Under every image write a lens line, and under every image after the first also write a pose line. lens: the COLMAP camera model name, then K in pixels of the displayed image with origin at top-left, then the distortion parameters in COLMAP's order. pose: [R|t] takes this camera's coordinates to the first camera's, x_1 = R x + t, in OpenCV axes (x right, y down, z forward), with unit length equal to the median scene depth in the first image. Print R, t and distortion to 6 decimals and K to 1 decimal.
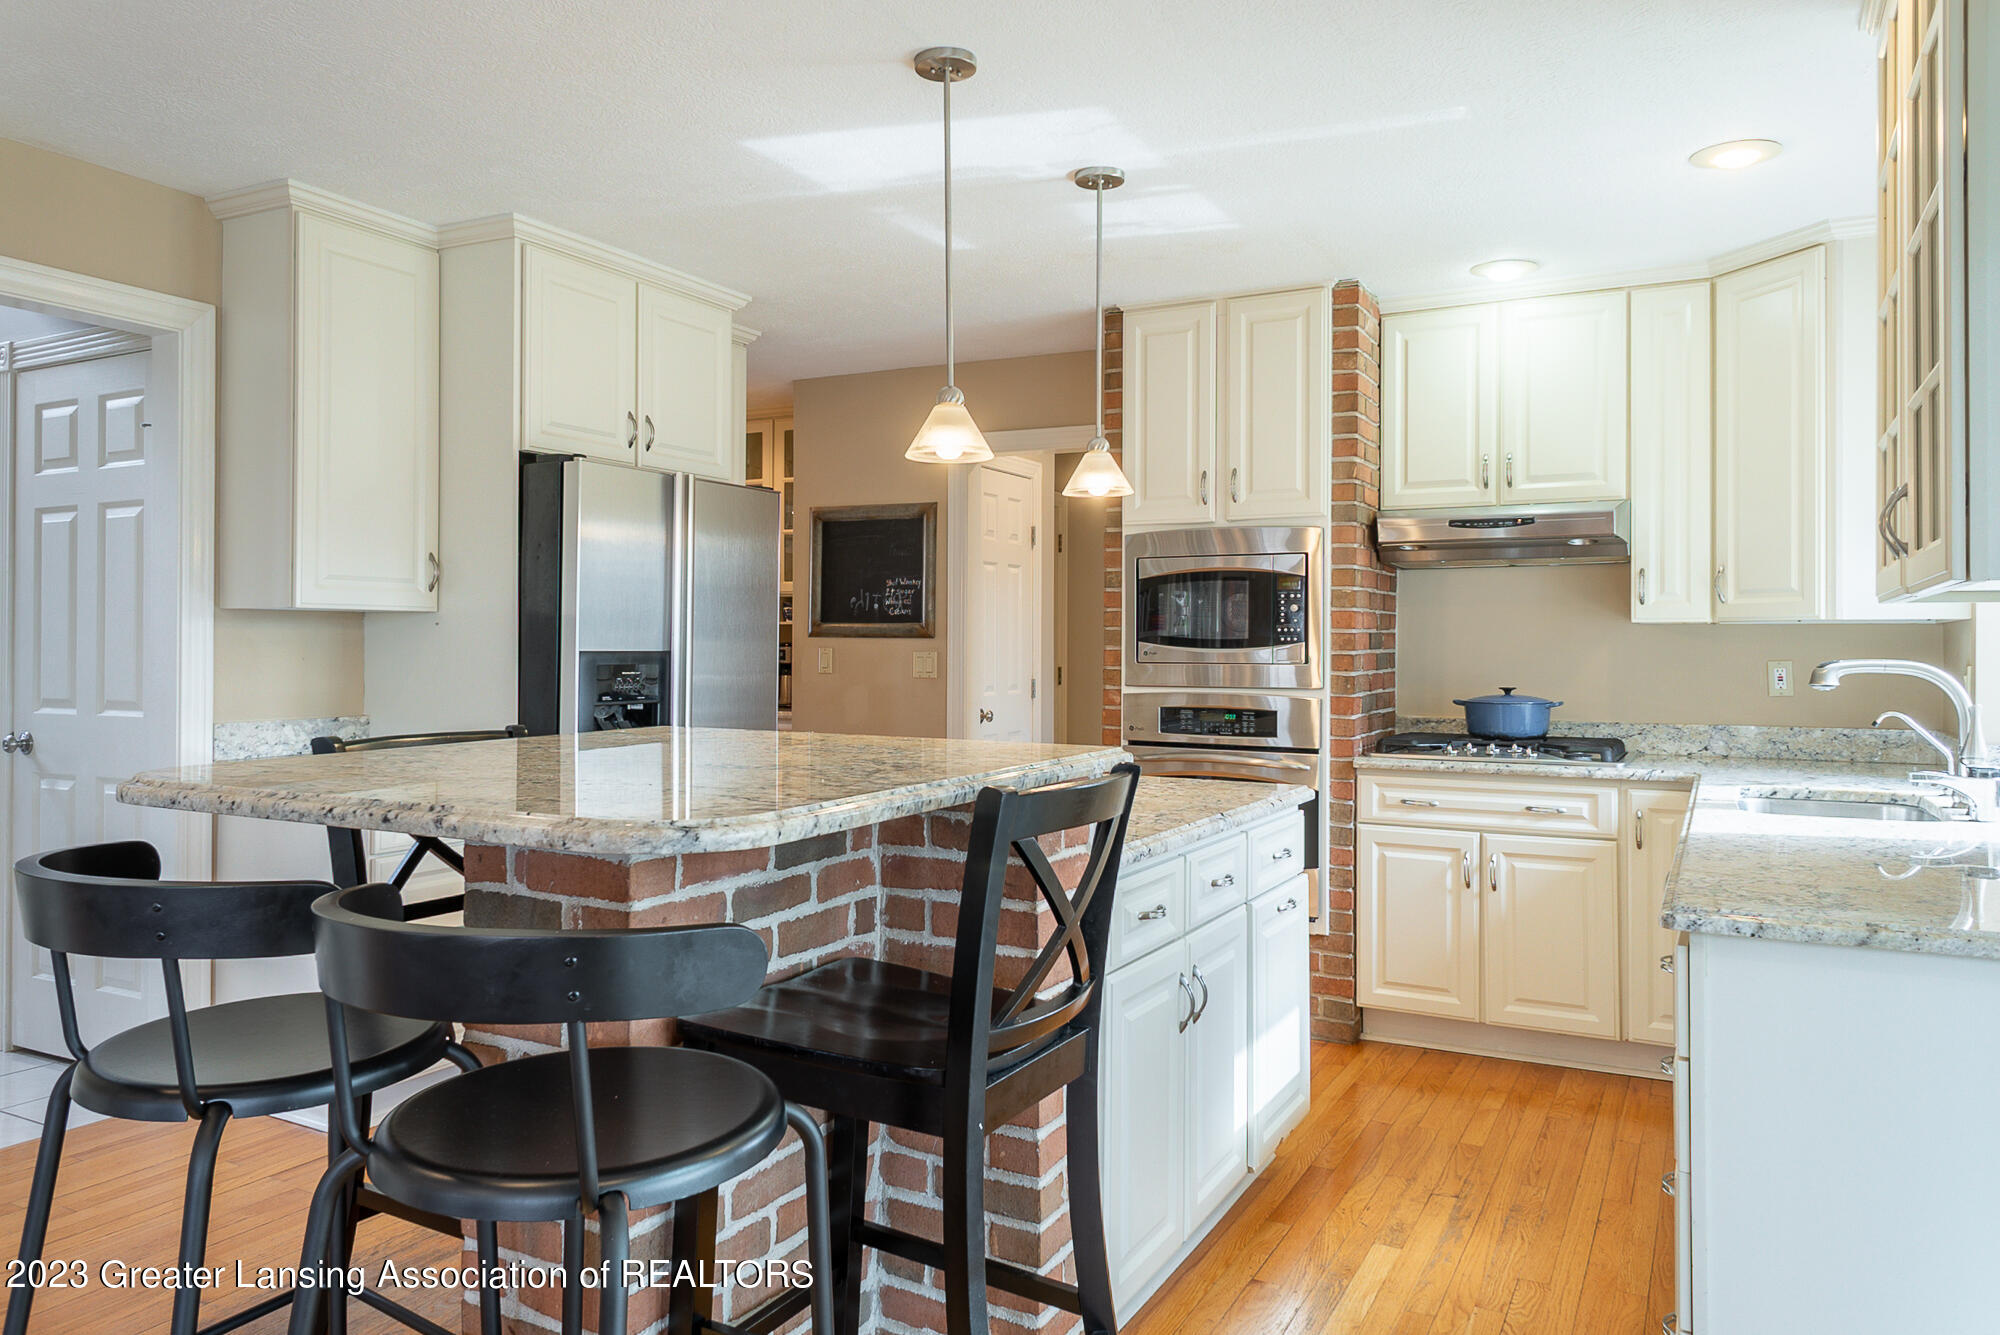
lens RADIAL K [[1372.4, 0, 991.4], [0, 1372.4, 626.1], [0, 0, 1]] dist [0.025790, -0.039741]
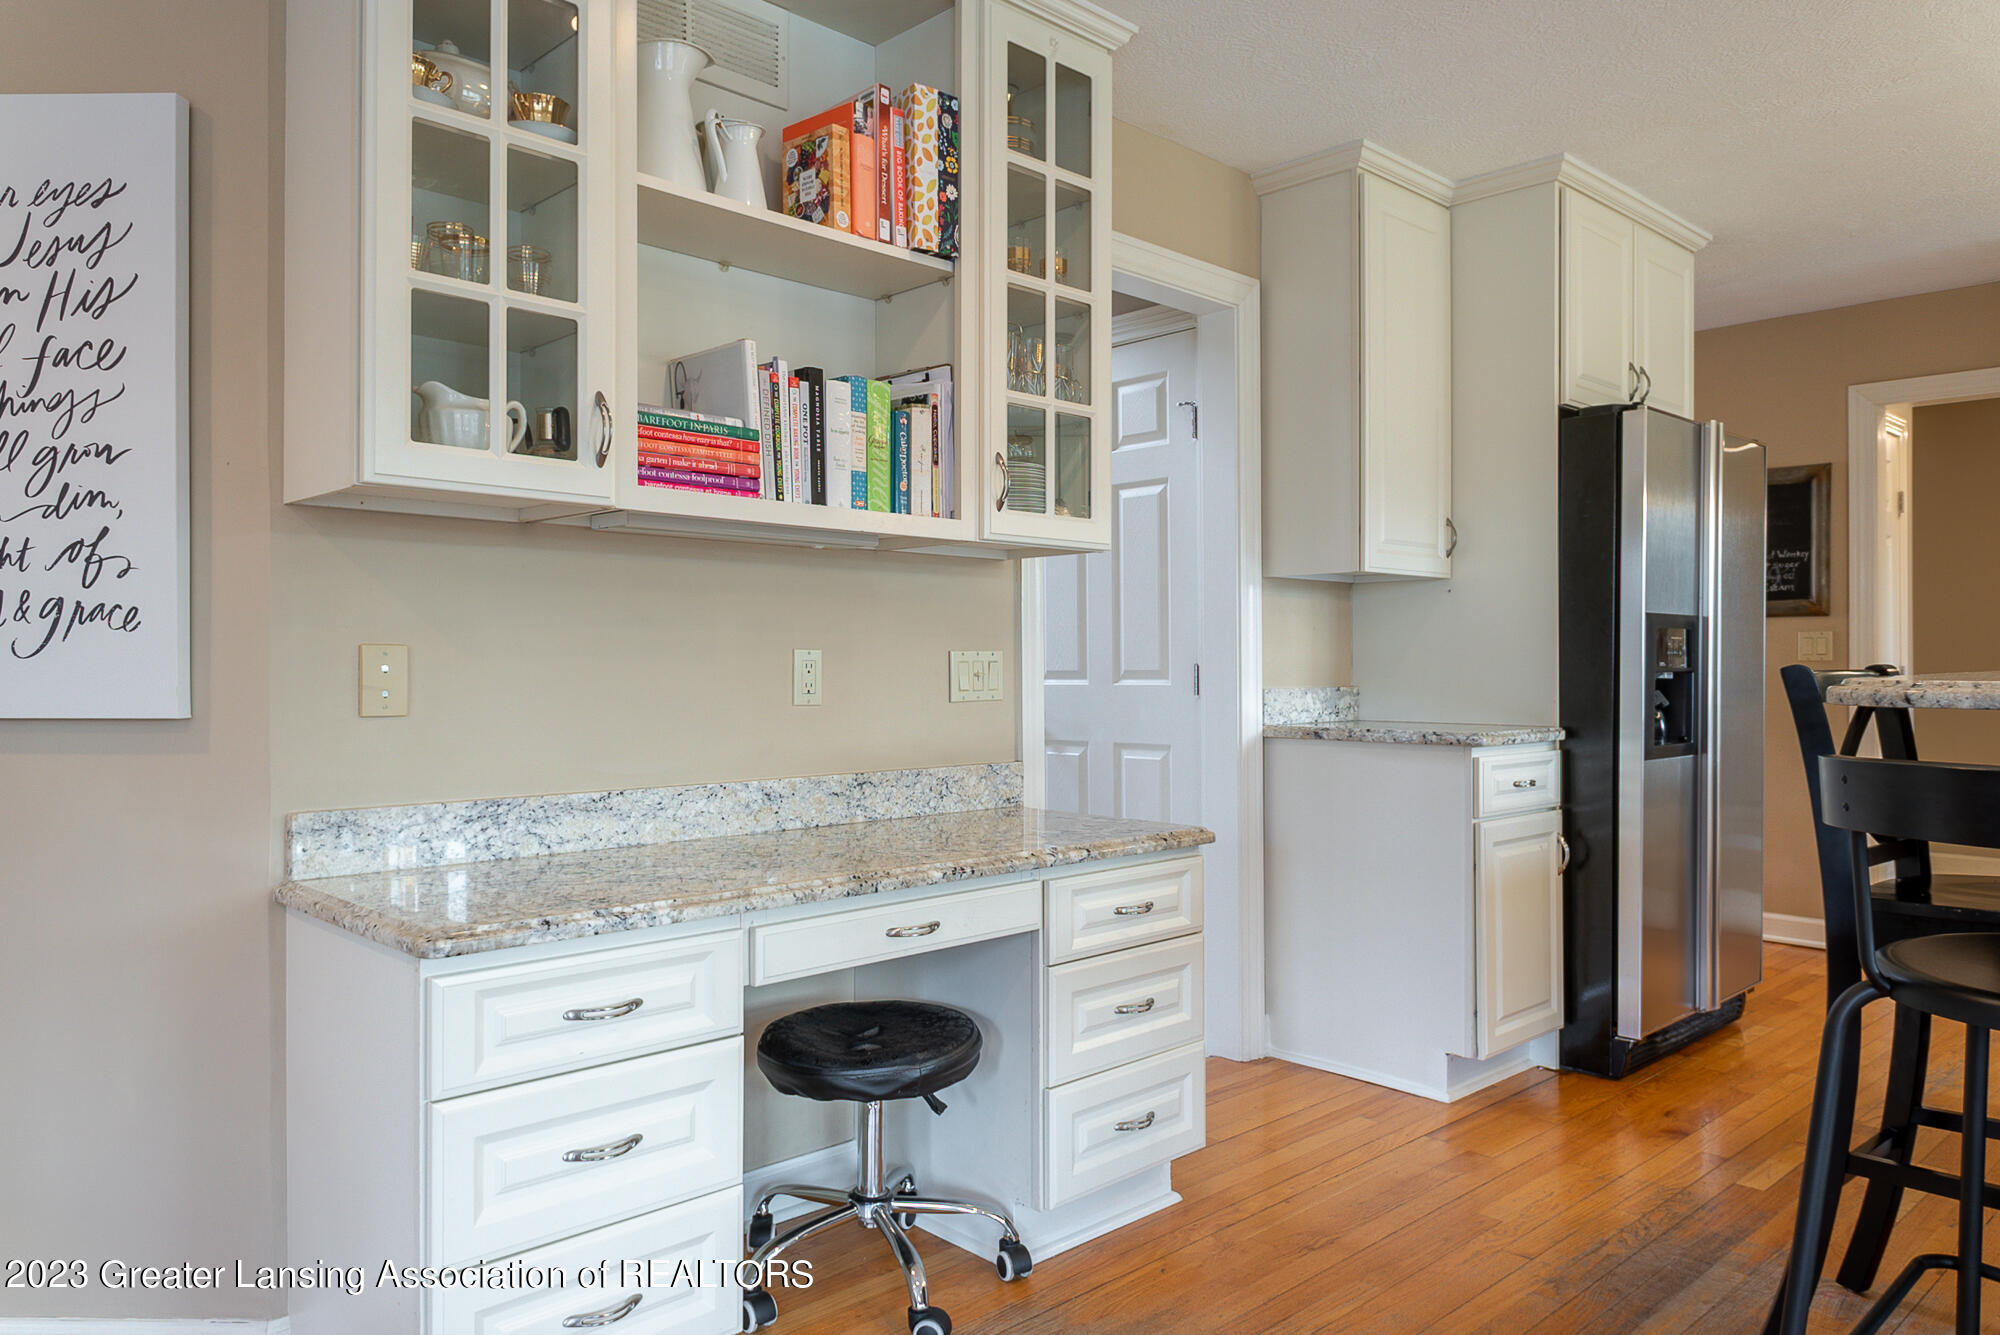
lens RADIAL K [[1372.4, 0, 988.2], [0, 1372.4, 657.5], [0, 0, 1]] dist [0.025790, -0.039741]
pose [[0.946842, -0.009875, -0.321548, -0.409097], [0.011758, 0.999923, 0.003913, 0.038983], [0.321485, -0.007486, 0.946885, -0.031509]]
